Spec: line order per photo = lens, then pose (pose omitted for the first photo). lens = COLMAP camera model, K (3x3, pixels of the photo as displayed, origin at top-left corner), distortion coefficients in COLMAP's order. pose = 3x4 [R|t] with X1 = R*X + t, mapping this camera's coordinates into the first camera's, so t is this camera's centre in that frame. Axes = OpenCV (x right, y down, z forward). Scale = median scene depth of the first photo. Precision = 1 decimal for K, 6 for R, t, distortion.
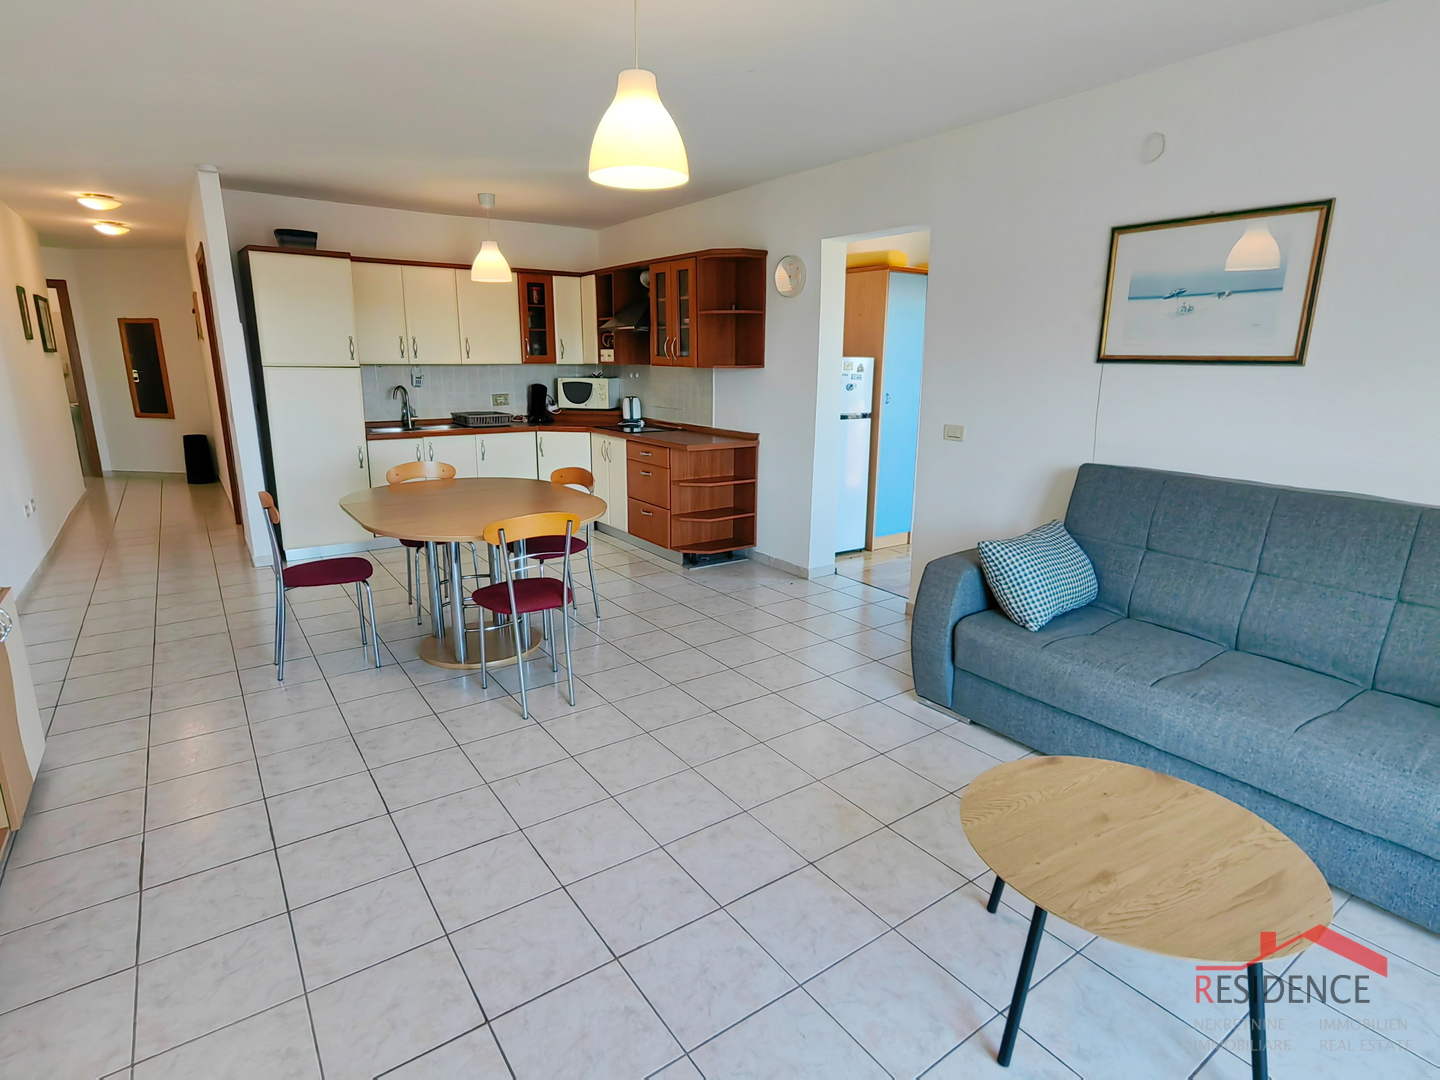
lens RADIAL K [[762.4, 0, 713.5], [0, 762.4, 542.3], [0, 0, 1]] dist [0.005217, 0.001339]
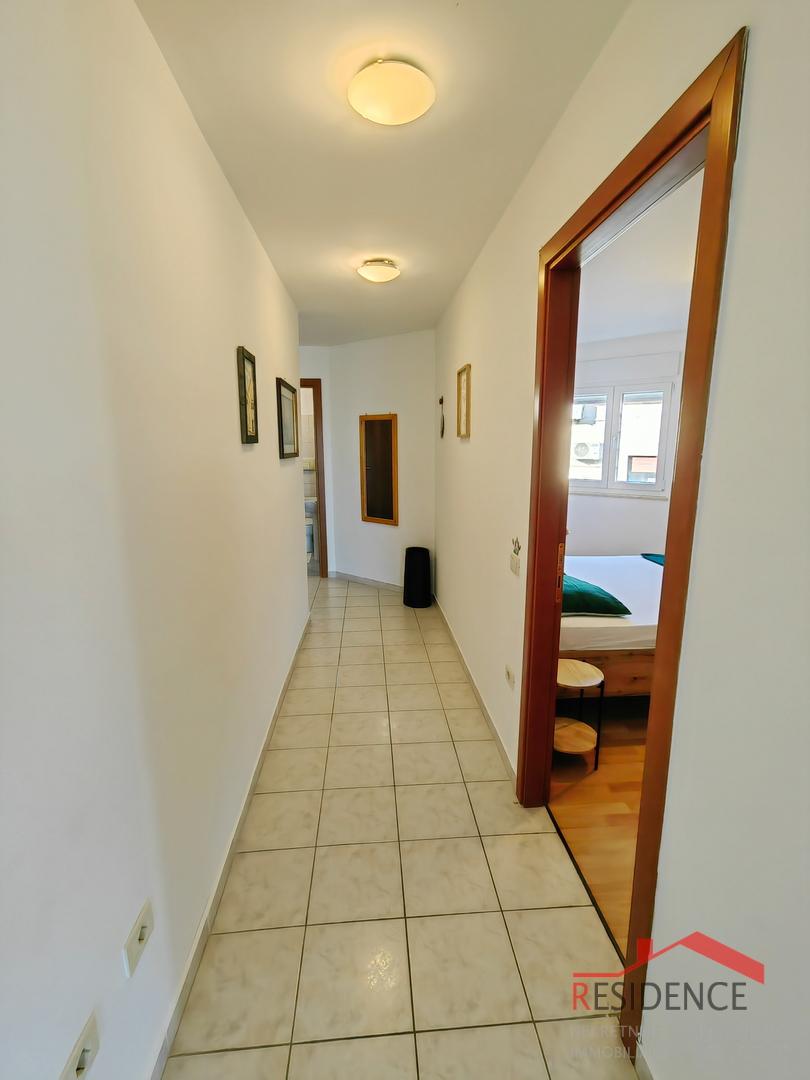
lens RADIAL K [[506.7, 0, 405.0], [0, 506.7, 540.0], [0, 0, 1]] dist [-0.014885, -0.000098]
pose [[0.861609, 0.085573, -0.500307, -0.572151], [-0.111203, 0.993564, -0.021569, -0.189527], [0.495241, 0.074220, 0.865579, 0.706285]]
